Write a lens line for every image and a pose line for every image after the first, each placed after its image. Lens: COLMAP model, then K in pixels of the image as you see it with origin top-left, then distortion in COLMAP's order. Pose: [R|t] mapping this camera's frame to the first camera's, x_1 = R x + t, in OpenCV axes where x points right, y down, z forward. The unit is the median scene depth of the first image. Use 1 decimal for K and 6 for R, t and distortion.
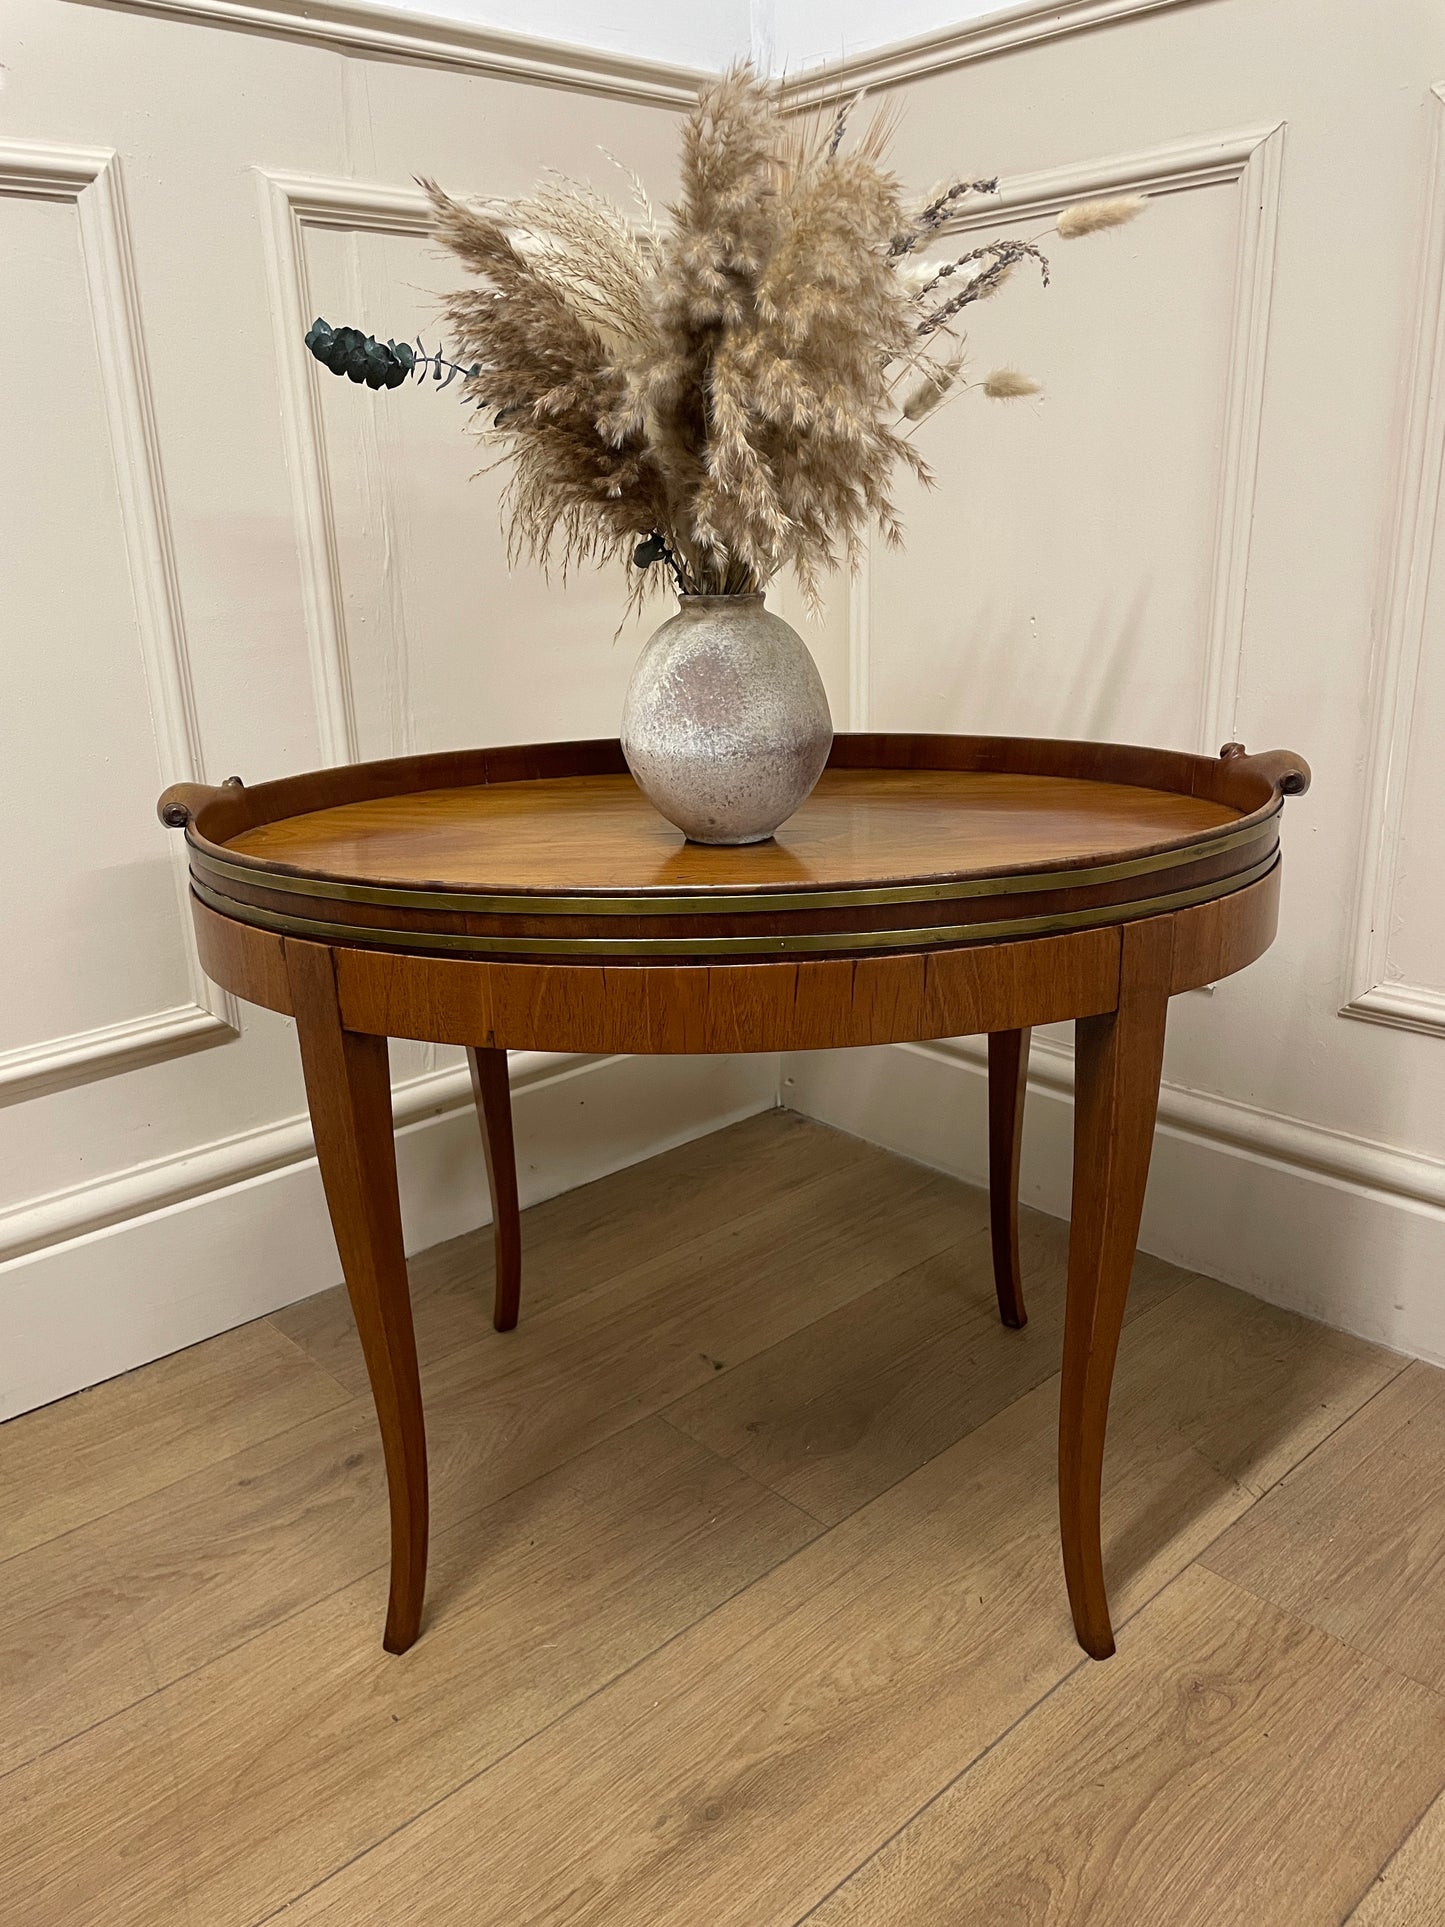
lens RADIAL K [[1459.5, 0, 725.1], [0, 1459.5, 942.4], [0, 0, 1]] dist [0.078972, -0.102766]
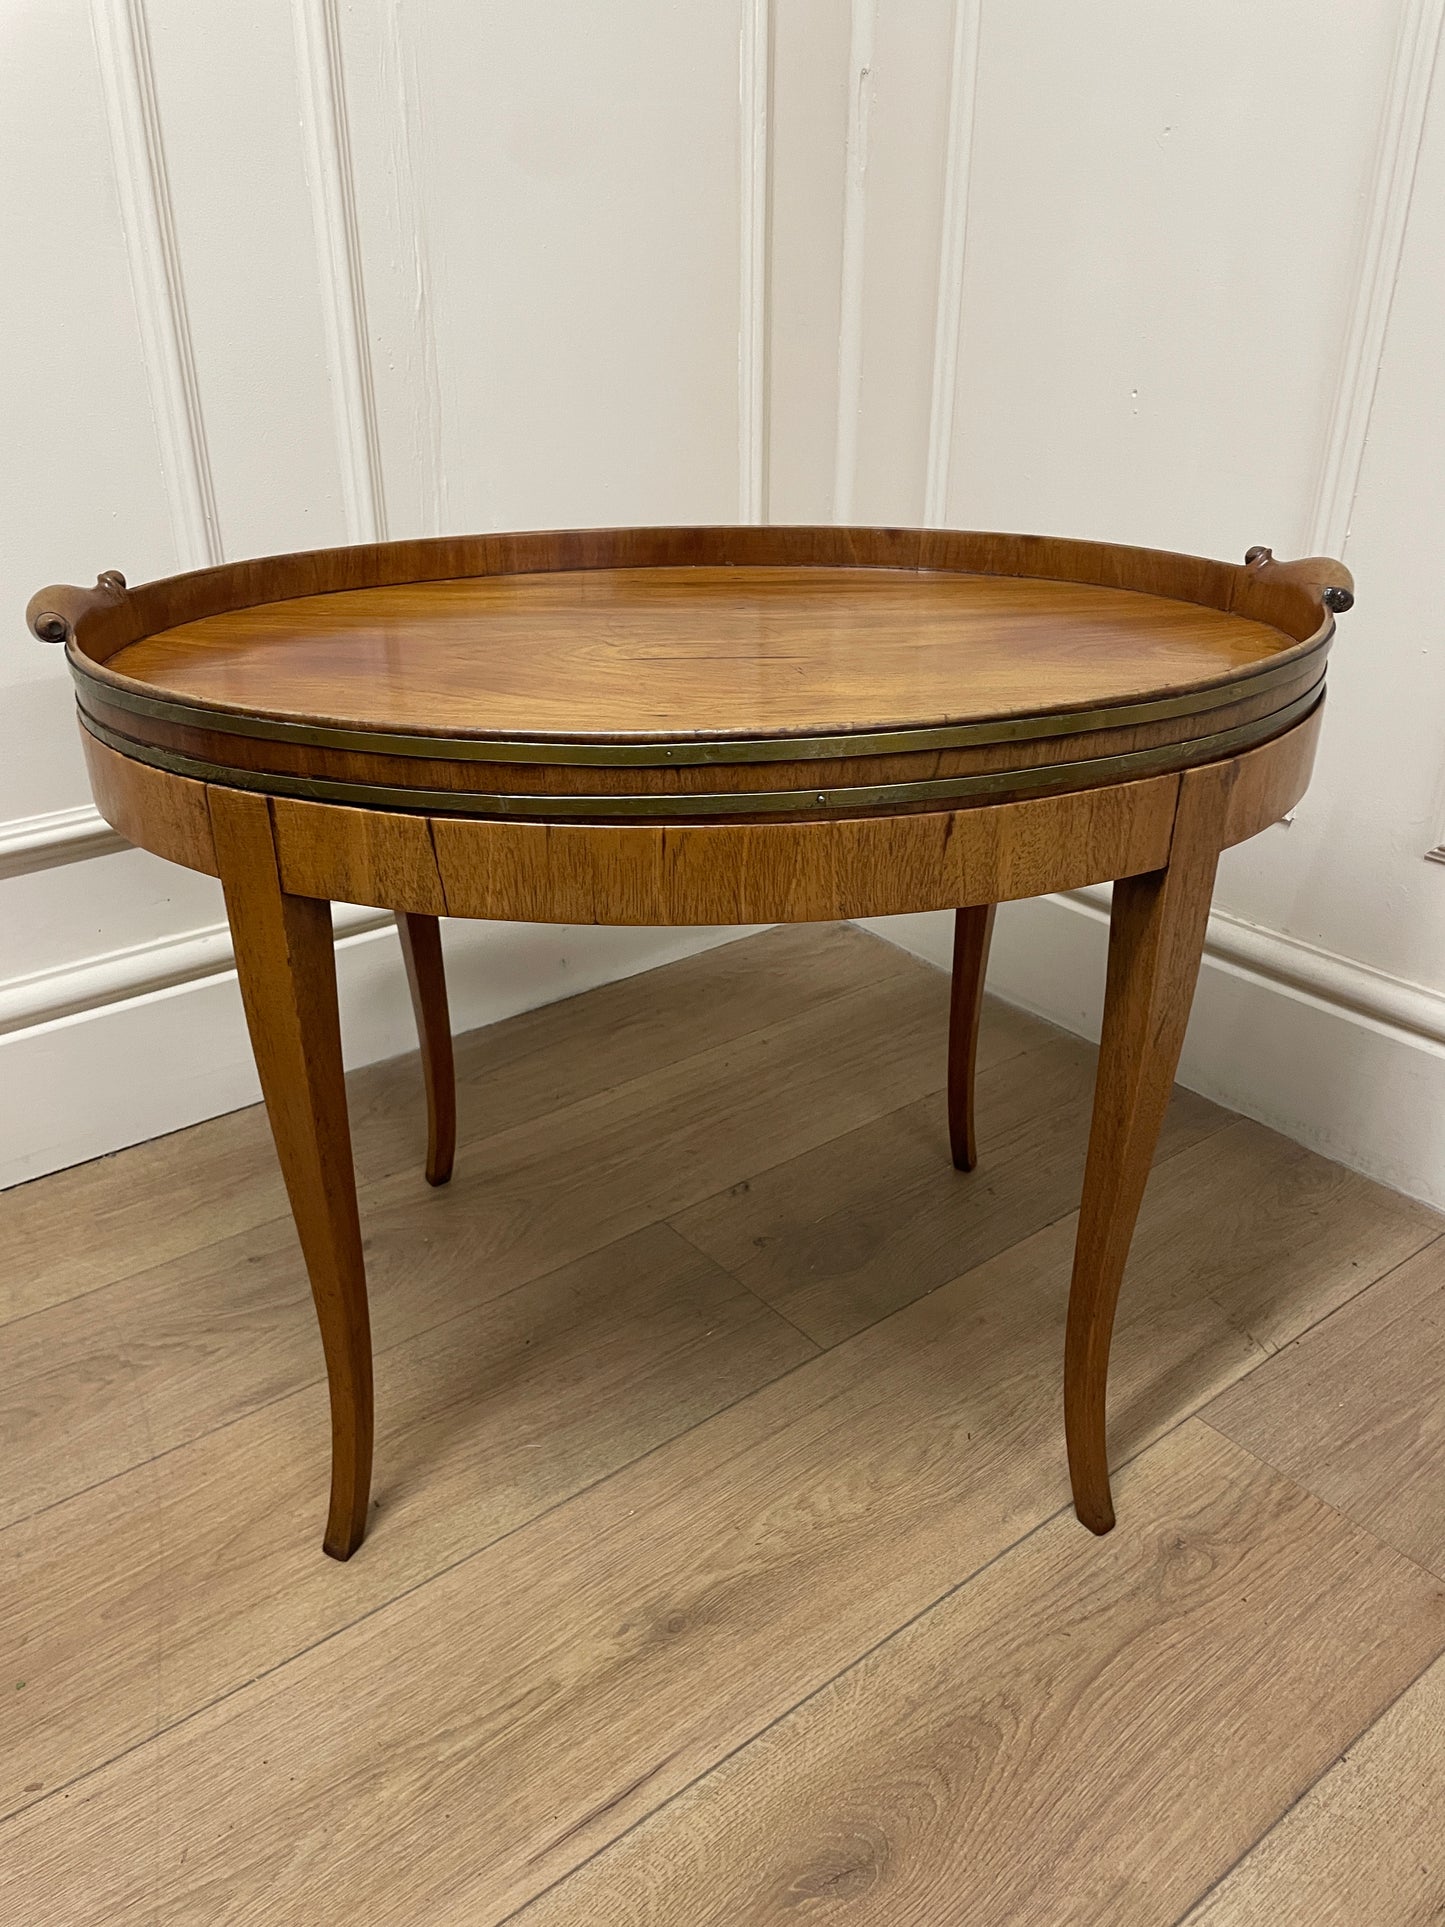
lens RADIAL K [[1460.9, 0, 713.8], [0, 1460.9, 944.6], [0, 0, 1]] dist [0.078984, -0.105168]
pose [[0.996296, 0.060770, -0.060844, 0.046534], [-0.050526, 0.986201, 0.157655, -0.028421], [0.069585, -0.153997, 0.985618, 0.072052]]
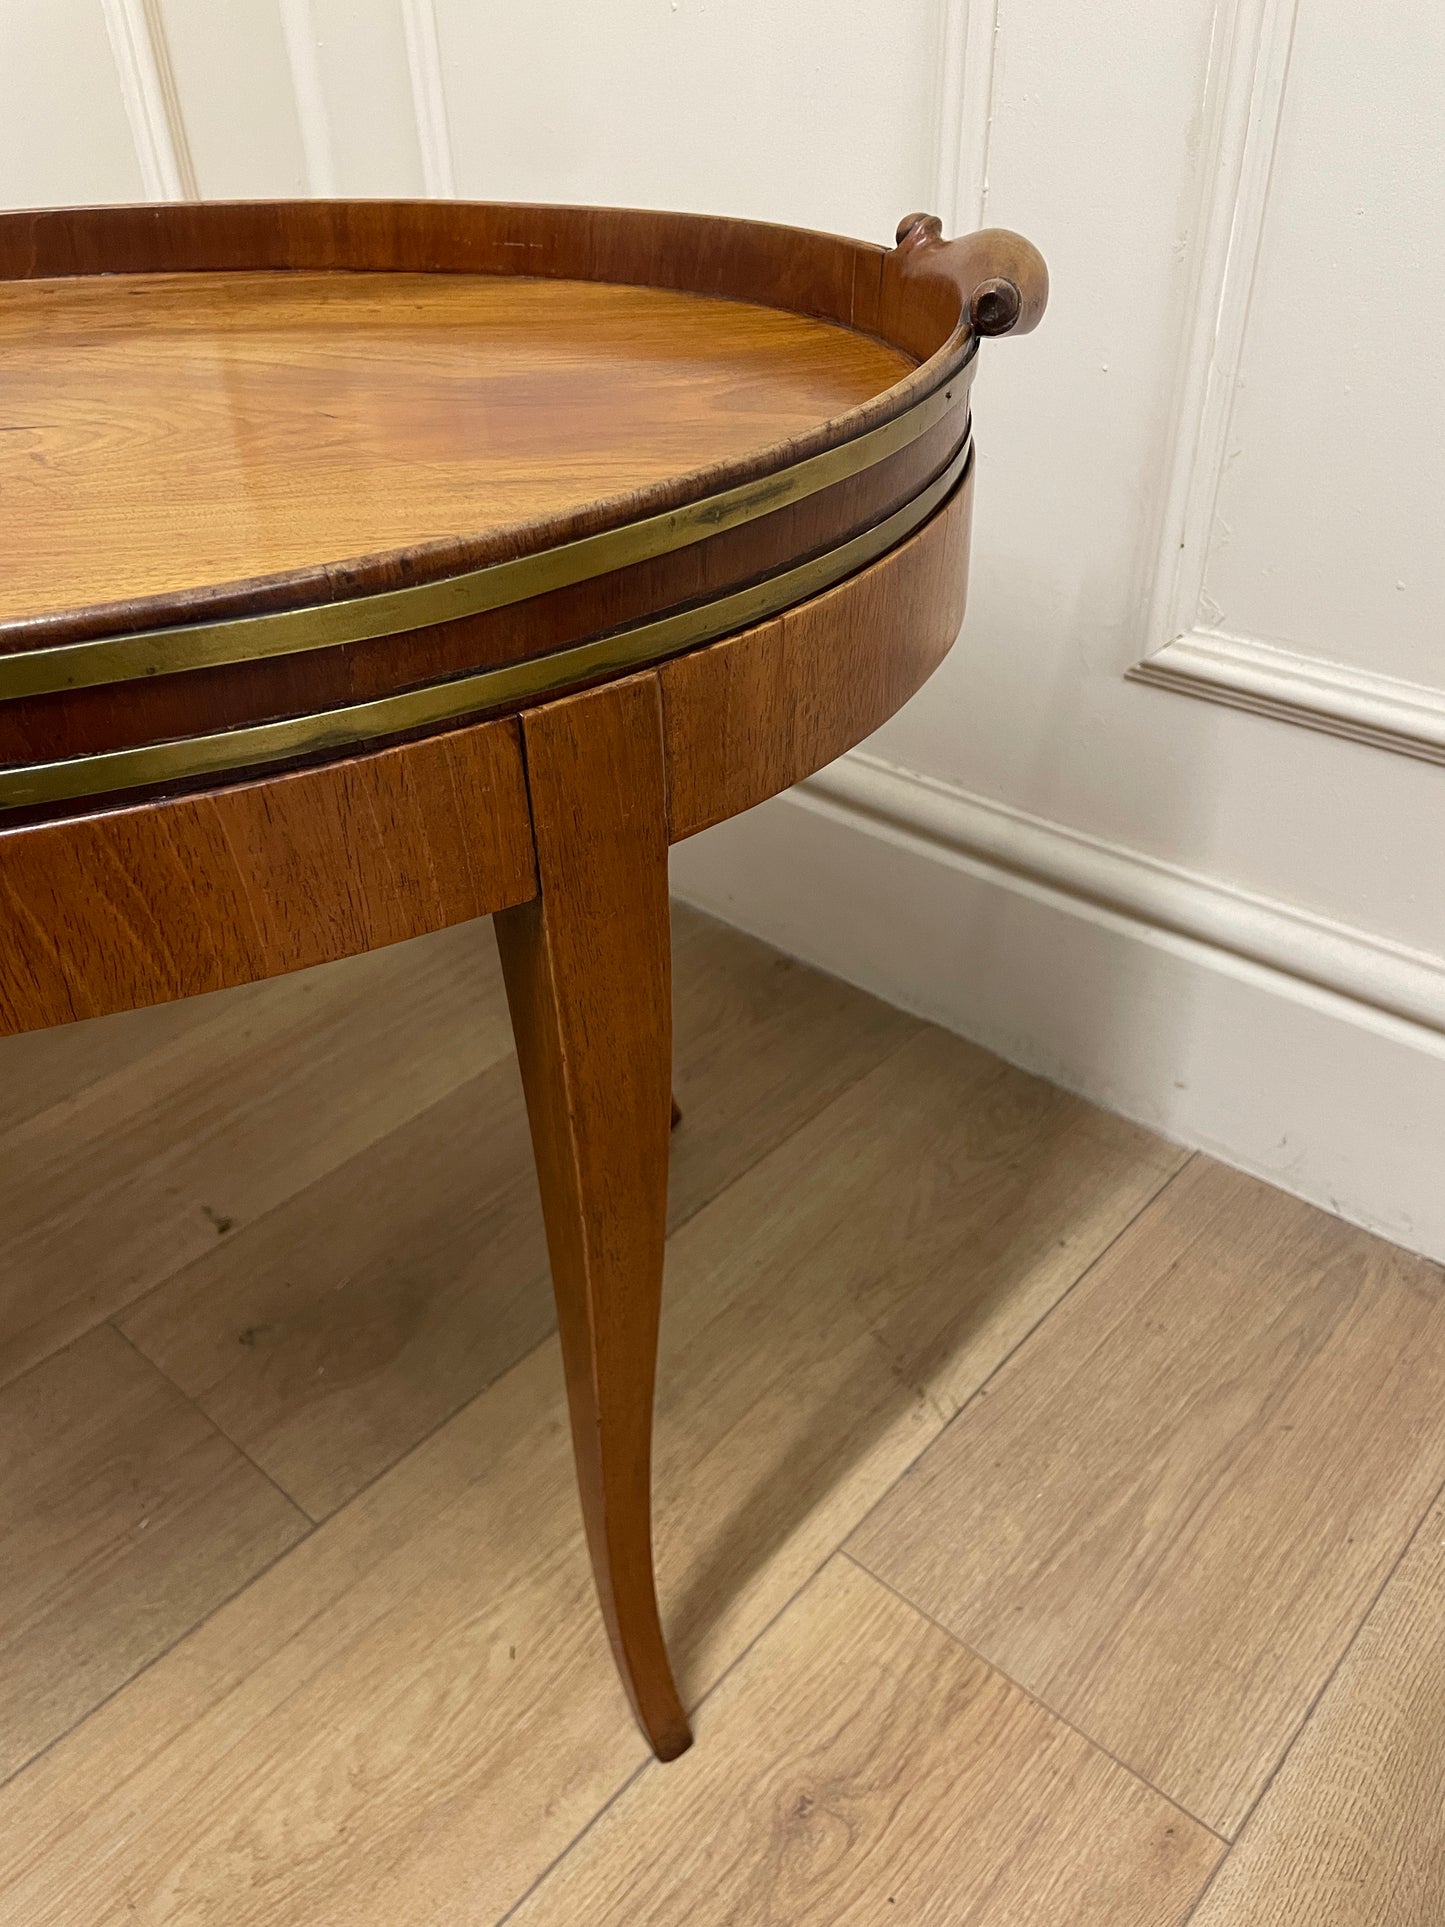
lens RADIAL K [[1469.6, 0, 717.5], [0, 1469.6, 960.8], [0, 0, 1]] dist [0.082025, -0.118352]
pose [[0.995869, -0.056327, 0.071225, 0.254015], [0.030073, 0.944683, 0.326602, -0.070467], [-0.085681, -0.323111, 0.942475, 0.499197]]
